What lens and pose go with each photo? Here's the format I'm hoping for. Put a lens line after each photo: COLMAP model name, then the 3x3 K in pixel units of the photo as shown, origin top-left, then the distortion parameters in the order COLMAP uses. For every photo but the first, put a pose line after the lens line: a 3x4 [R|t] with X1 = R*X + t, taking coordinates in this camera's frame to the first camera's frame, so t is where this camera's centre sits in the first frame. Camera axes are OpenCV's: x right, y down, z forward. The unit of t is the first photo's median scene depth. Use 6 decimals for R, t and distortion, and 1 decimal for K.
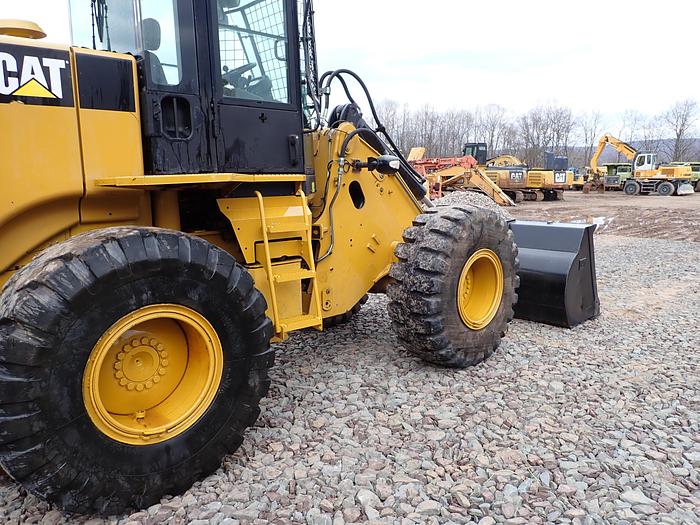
lens RADIAL K [[521.1, 0, 347.0], [0, 521.1, 264.4], [0, 0, 1]] dist [0.009326, -0.005607]
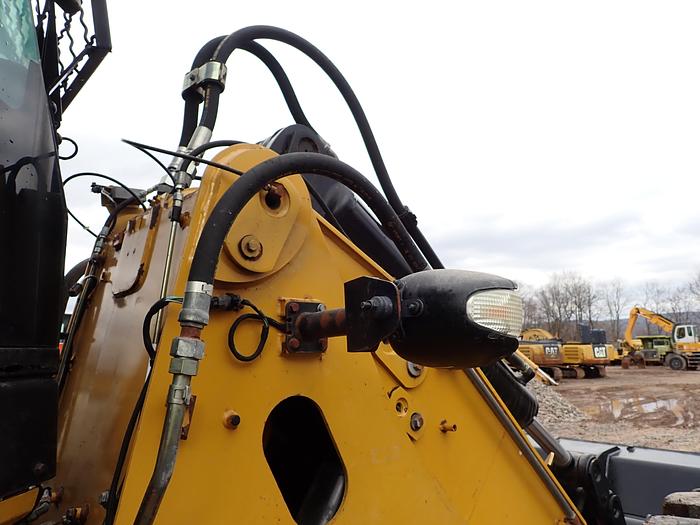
lens RADIAL K [[521.1, 0, 350.7], [0, 521.1, 261.1], [0, 0, 1]] dist [0.009326, -0.005607]
pose [[0.999485, -0.017663, -0.026783, 0.046742], [0.007675, 0.942194, -0.334981, -0.145705], [0.031151, 0.334603, 0.941844, 0.804573]]
